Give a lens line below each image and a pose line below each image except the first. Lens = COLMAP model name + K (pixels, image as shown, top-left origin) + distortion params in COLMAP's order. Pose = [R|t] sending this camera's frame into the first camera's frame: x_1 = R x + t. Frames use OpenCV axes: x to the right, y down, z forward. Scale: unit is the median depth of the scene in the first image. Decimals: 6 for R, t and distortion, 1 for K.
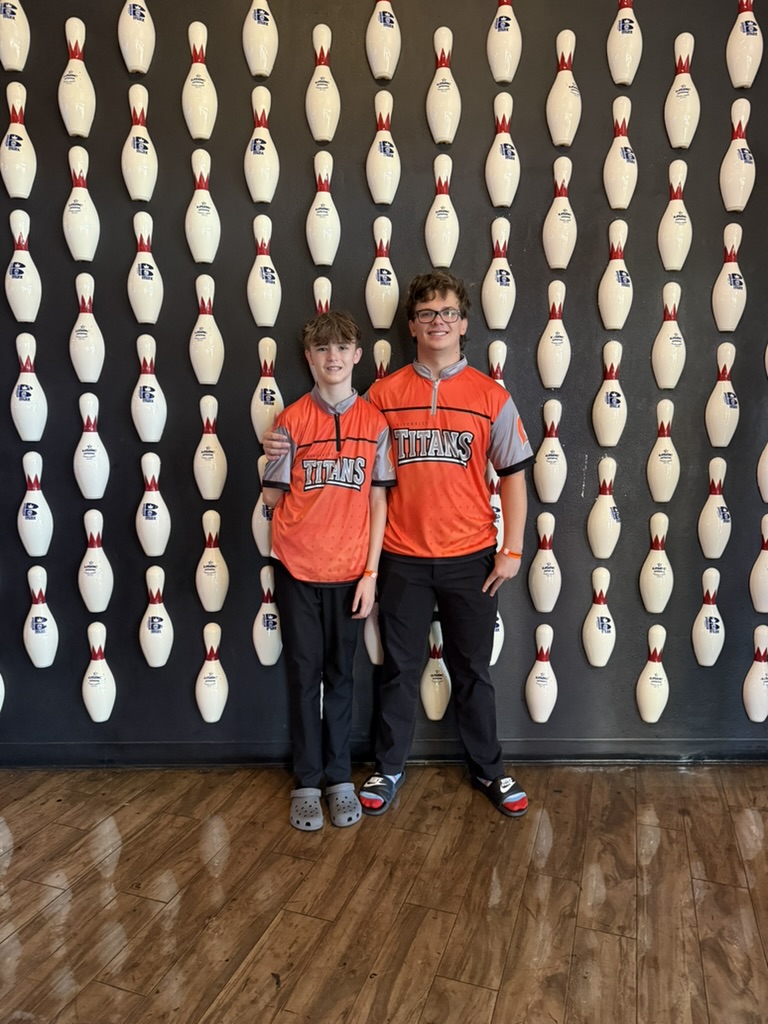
lens RADIAL K [[704.6, 0, 380.3], [0, 704.6, 512.5], [0, 0, 1]] dist [0.005324, -0.024294]
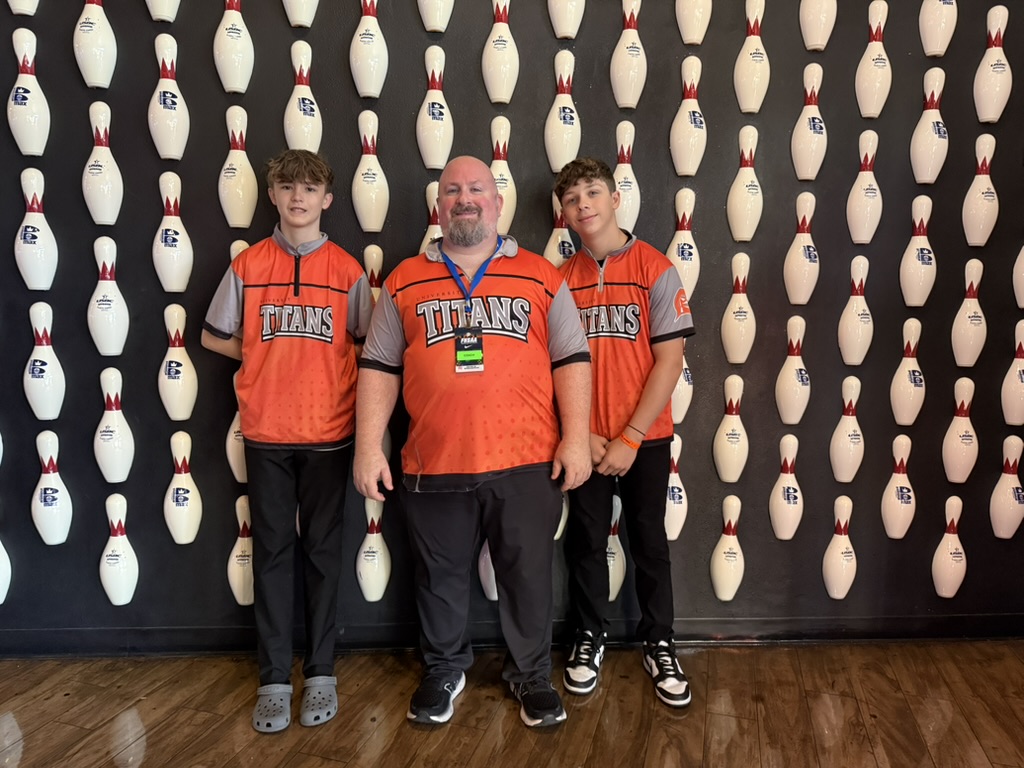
lens RADIAL K [[704.6, 0, 514.5], [0, 704.6, 384.3], [0, 0, 1]] dist [0.005324, -0.024294]
pose [[0.998744, 0.005522, 0.049808, 0.062067], [-0.005488, 0.999985, -0.000822, 0.015625], [-0.049811, 0.000548, 0.998758, 0.089617]]
